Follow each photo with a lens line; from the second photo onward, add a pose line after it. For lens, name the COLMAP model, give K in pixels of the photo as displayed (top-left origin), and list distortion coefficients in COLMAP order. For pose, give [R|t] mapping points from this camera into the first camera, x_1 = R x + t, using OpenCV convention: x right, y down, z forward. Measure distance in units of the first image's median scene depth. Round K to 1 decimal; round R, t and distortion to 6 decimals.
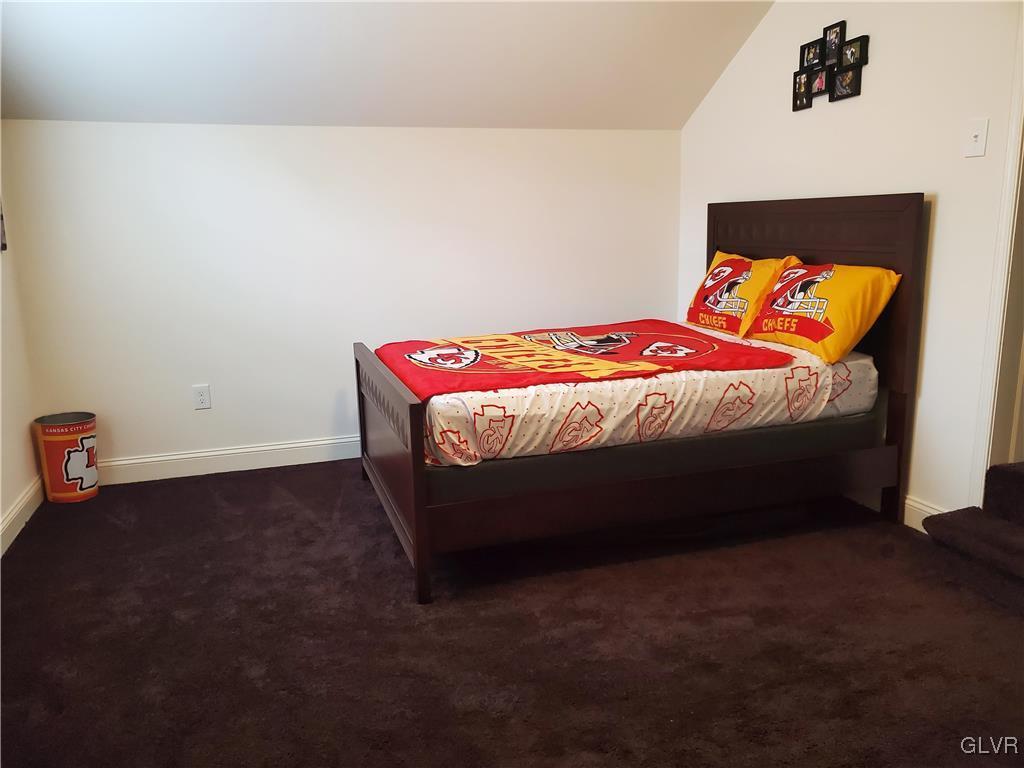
lens RADIAL K [[795.1, 0, 512.0], [0, 795.1, 384.0], [0, 0, 1]] dist [0.013969, 0.000698]
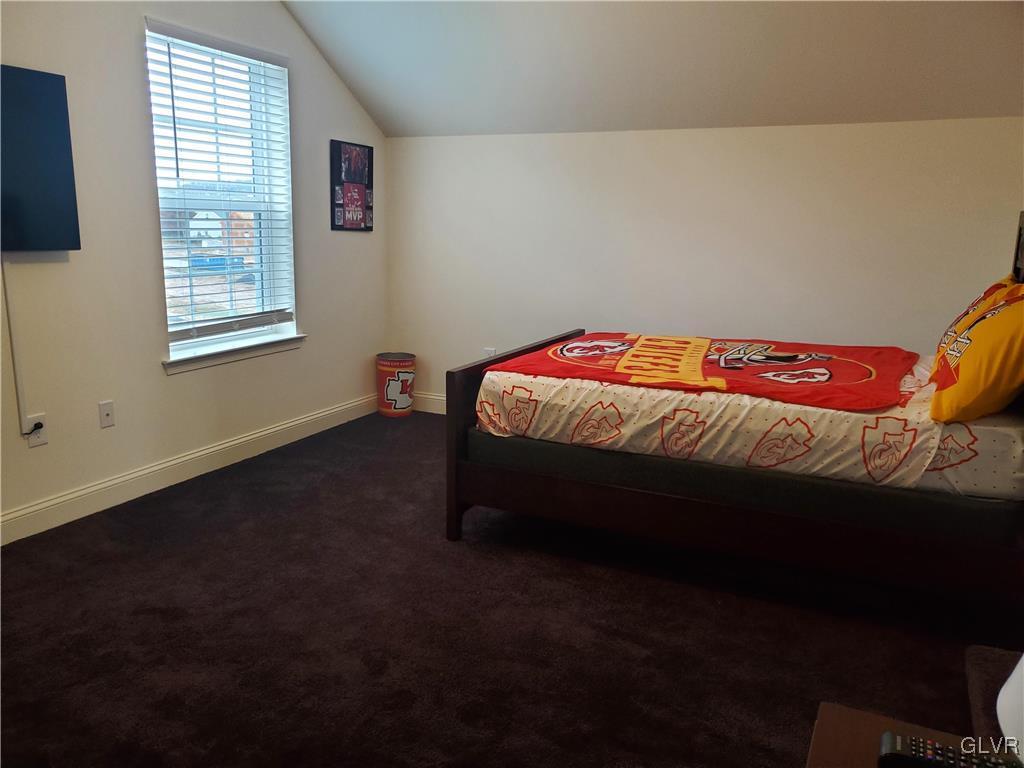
lens RADIAL K [[795.1, 0, 512.0], [0, 795.1, 384.0], [0, 0, 1]] dist [0.013969, 0.000698]
pose [[0.727549, 0.171499, -0.664275, 0.657366], [-0.167834, 0.983323, 0.070049, -0.050227], [0.665210, 0.060524, 0.744199, 0.151287]]
